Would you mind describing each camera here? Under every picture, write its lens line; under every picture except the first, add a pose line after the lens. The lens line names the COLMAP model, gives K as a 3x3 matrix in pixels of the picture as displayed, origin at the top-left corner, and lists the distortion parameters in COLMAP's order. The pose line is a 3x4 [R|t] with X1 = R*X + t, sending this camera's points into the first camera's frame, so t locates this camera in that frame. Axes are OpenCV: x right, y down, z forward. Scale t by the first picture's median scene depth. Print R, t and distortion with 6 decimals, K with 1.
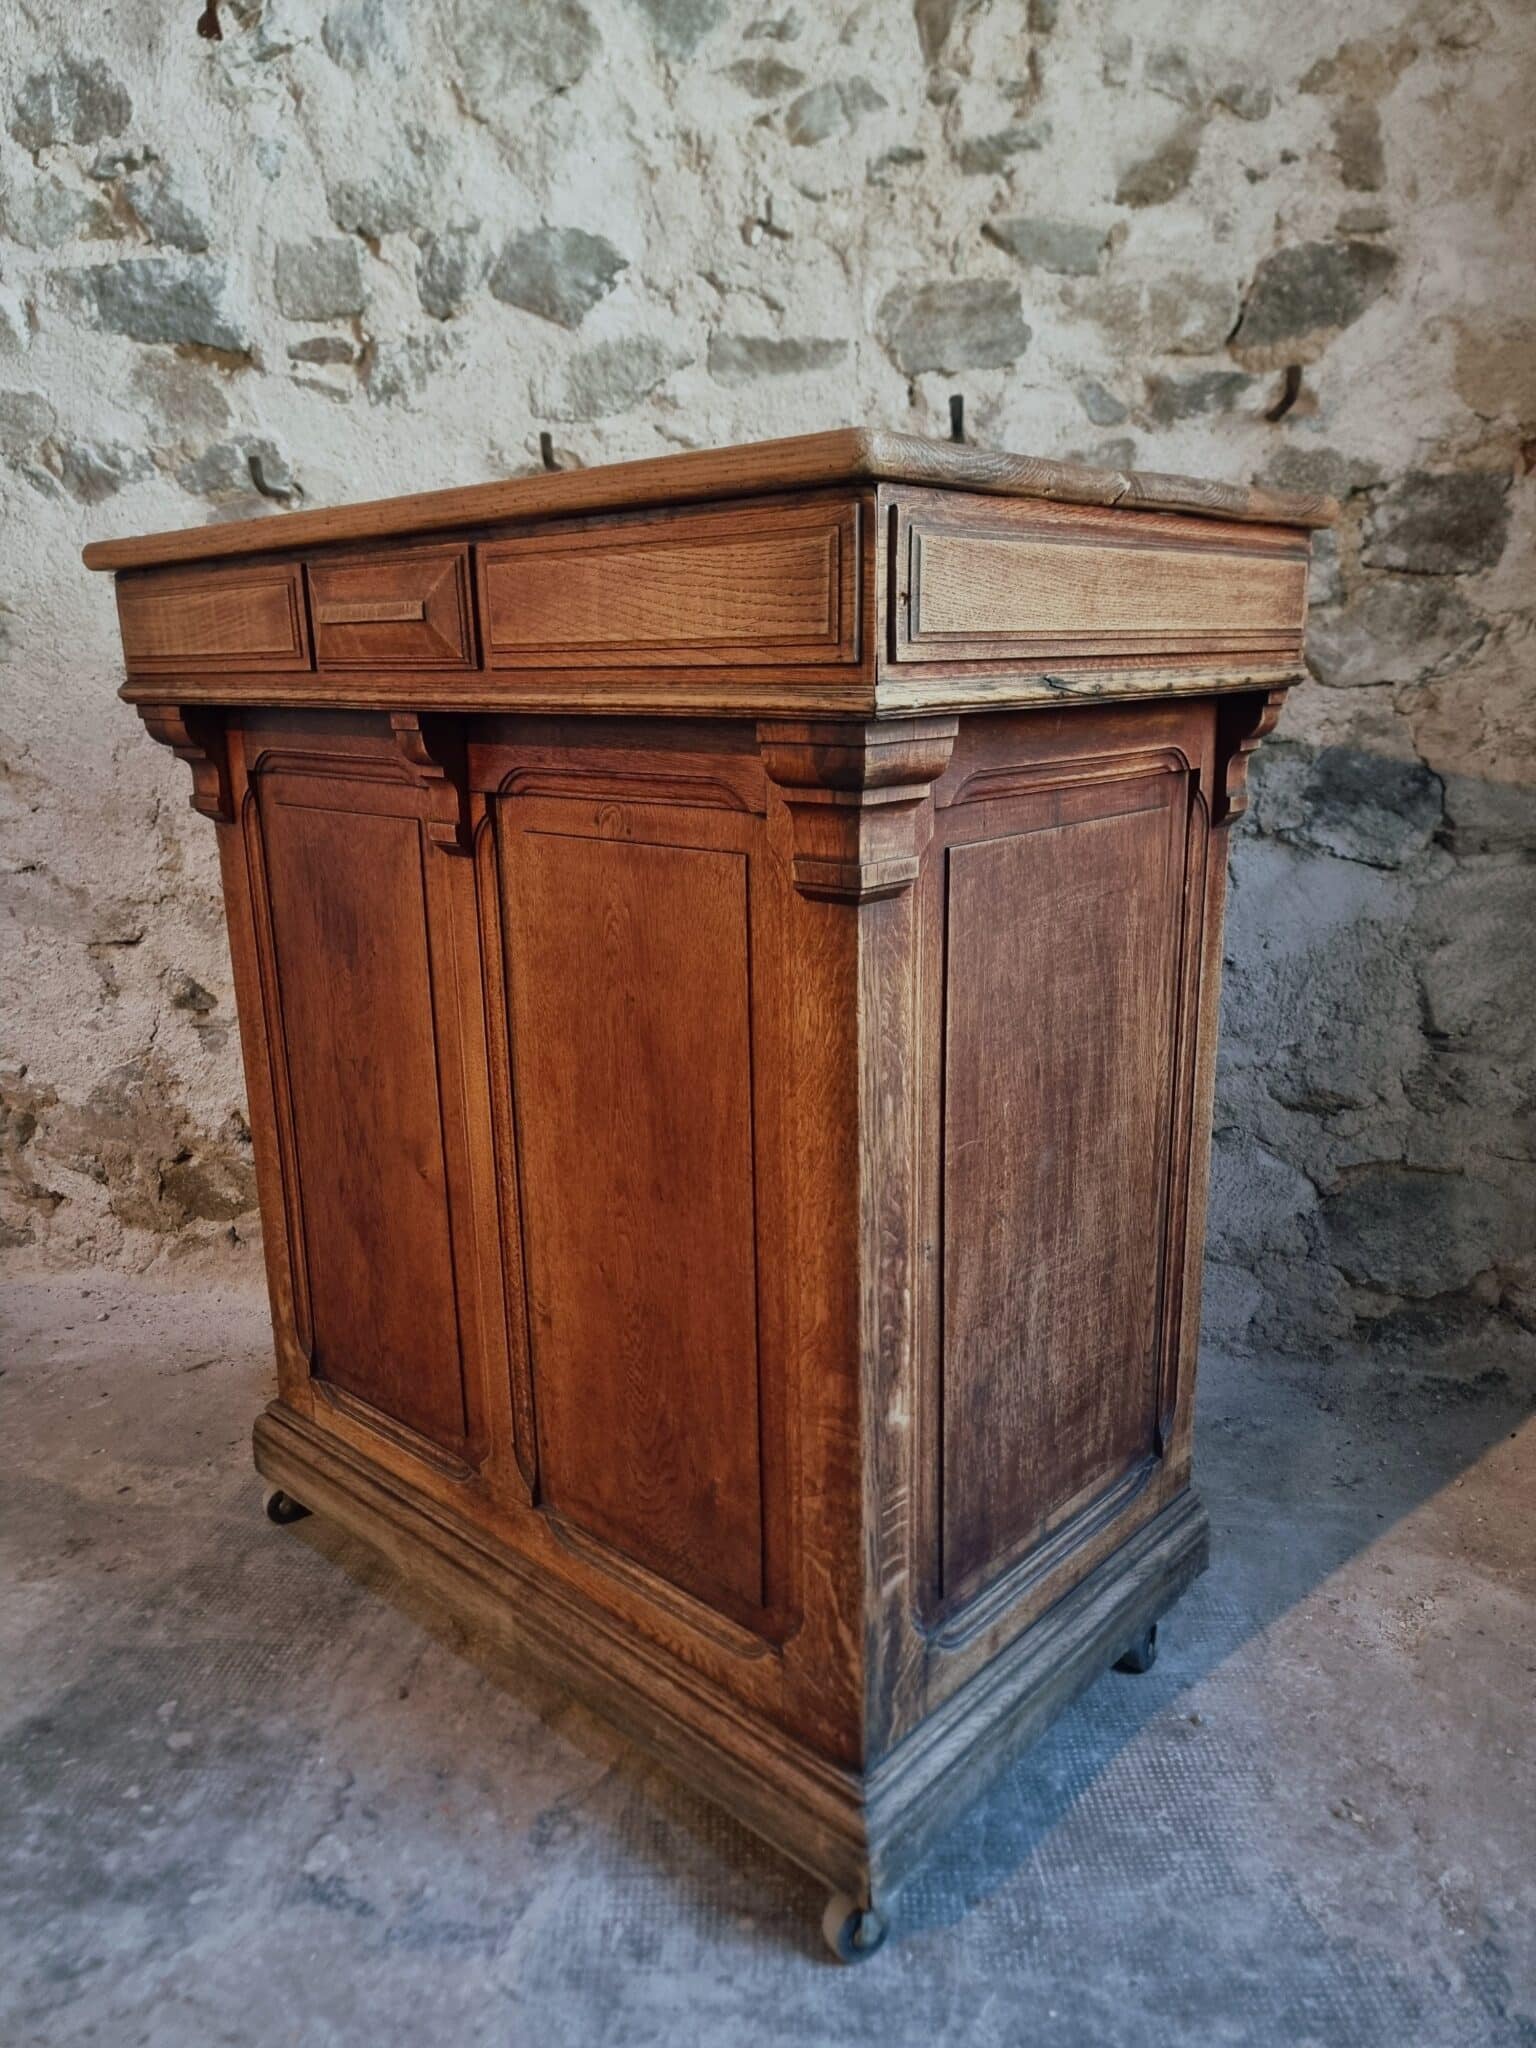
lens RADIAL K [[1435.4, 0, 758.7], [0, 1435.4, 1030.9], [0, 0, 1]] dist [0.065559, -0.064077]
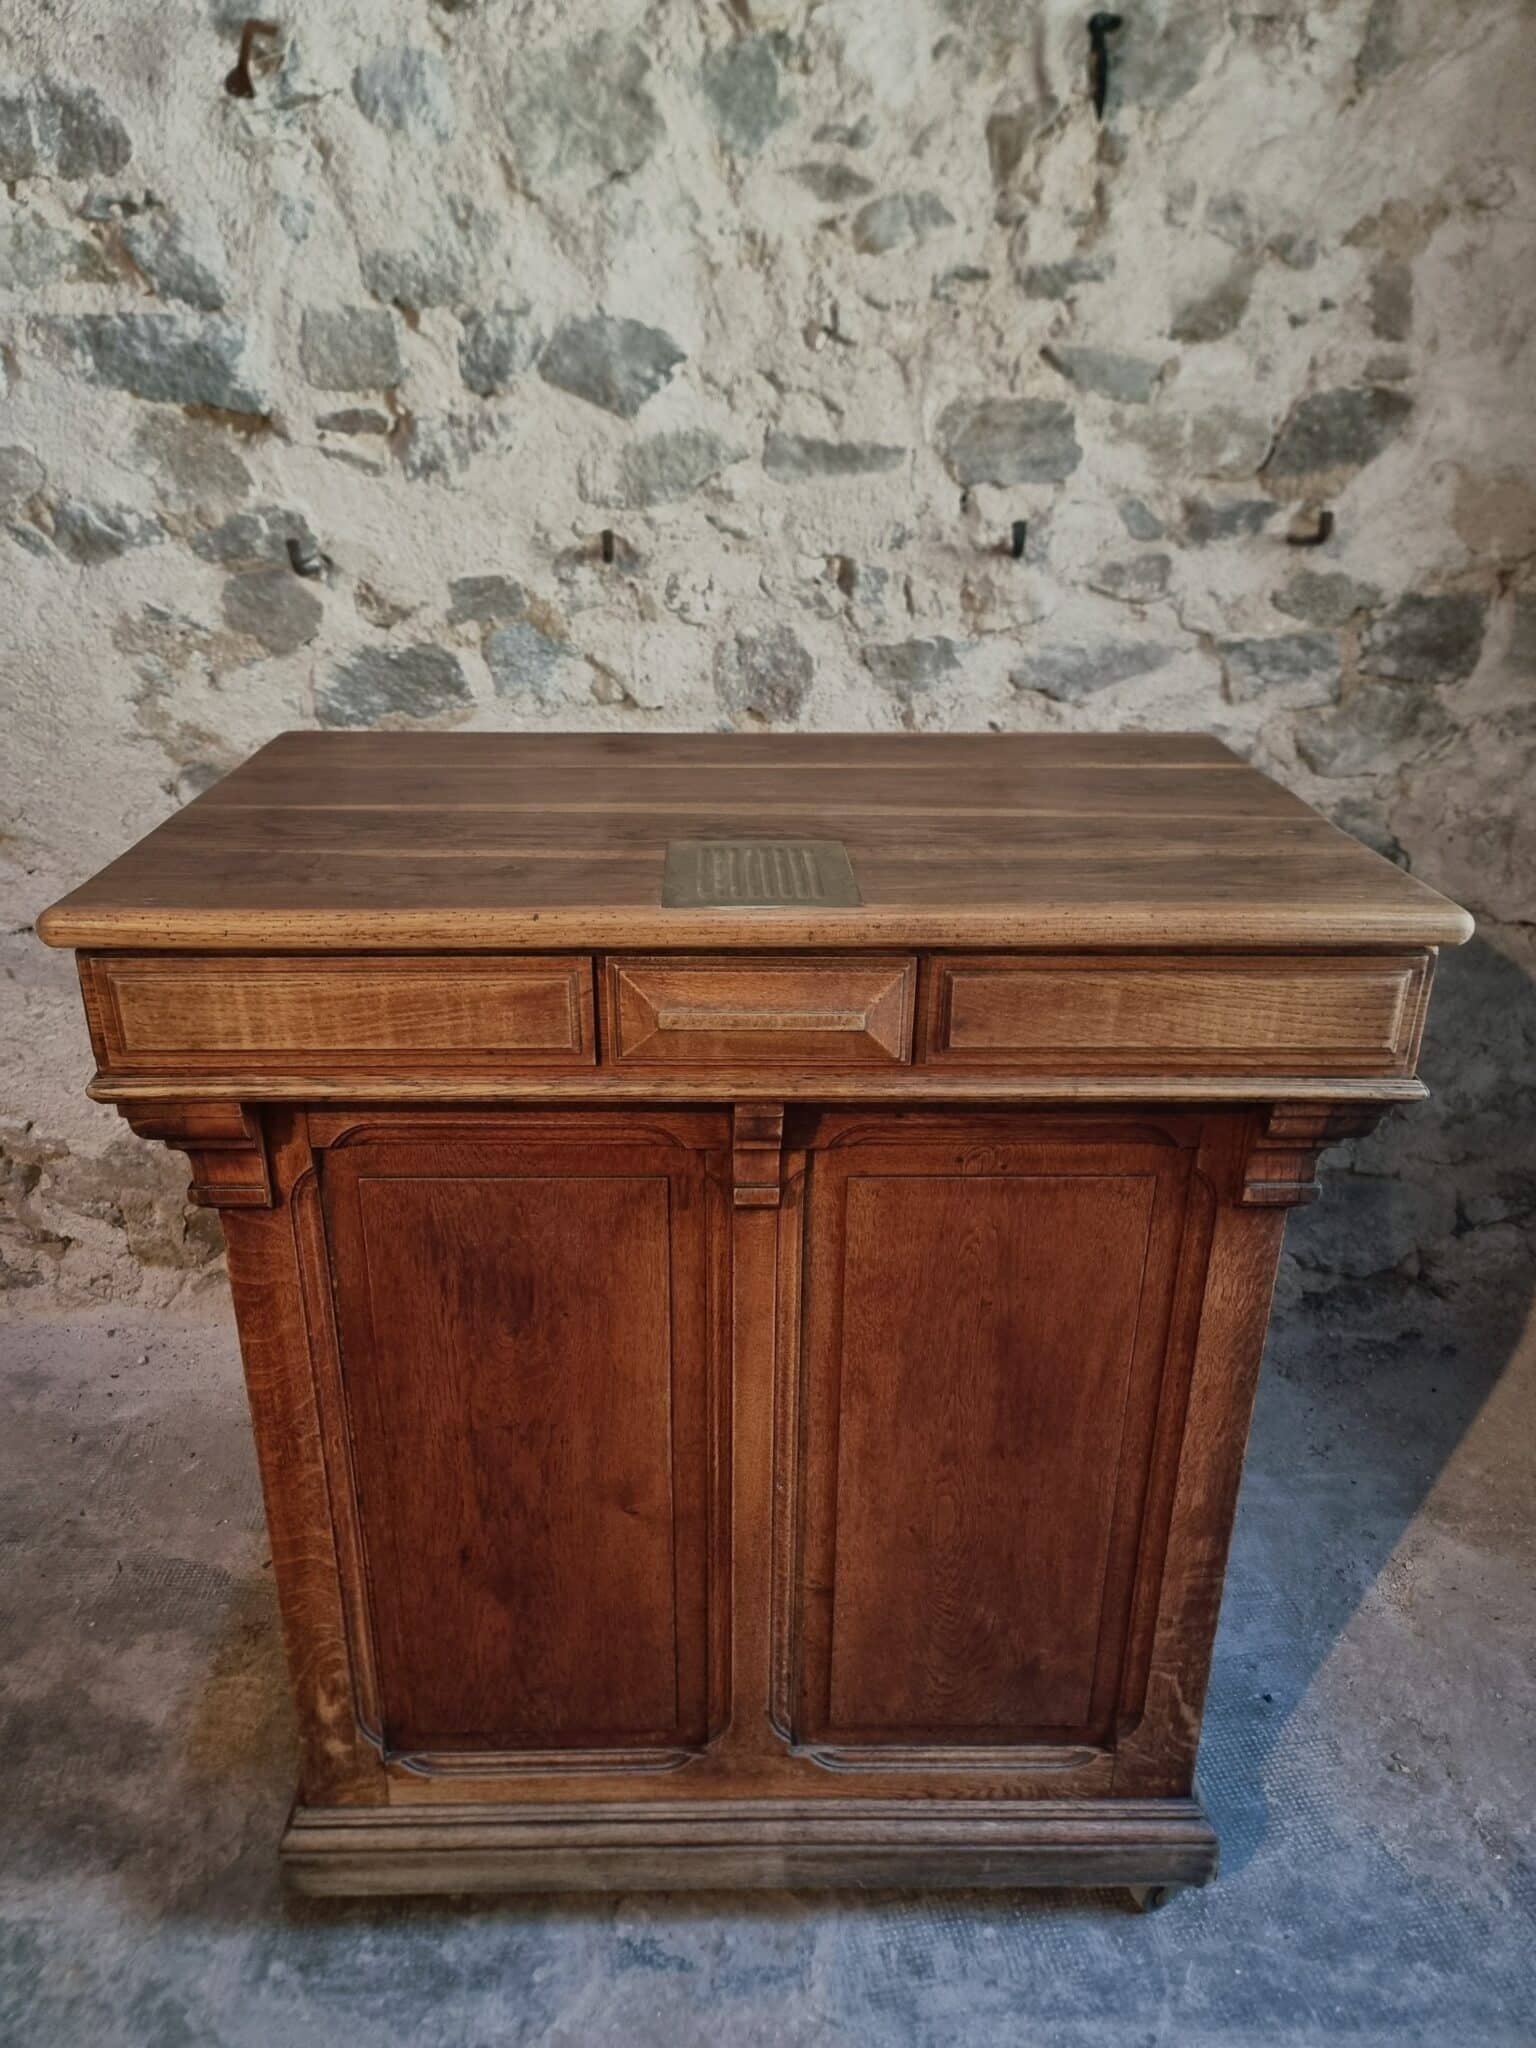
lens RADIAL K [[1459.1, 0, 735.7], [0, 1459.1, 1027.4], [0, 0, 1]] dist [0.057238, -0.057123]
pose [[0.984346, -0.052906, 0.168121, -0.253648], [0.025818, 0.986877, 0.159396, -0.237103], [-0.174348, -0.152560, 0.972794, -0.058955]]
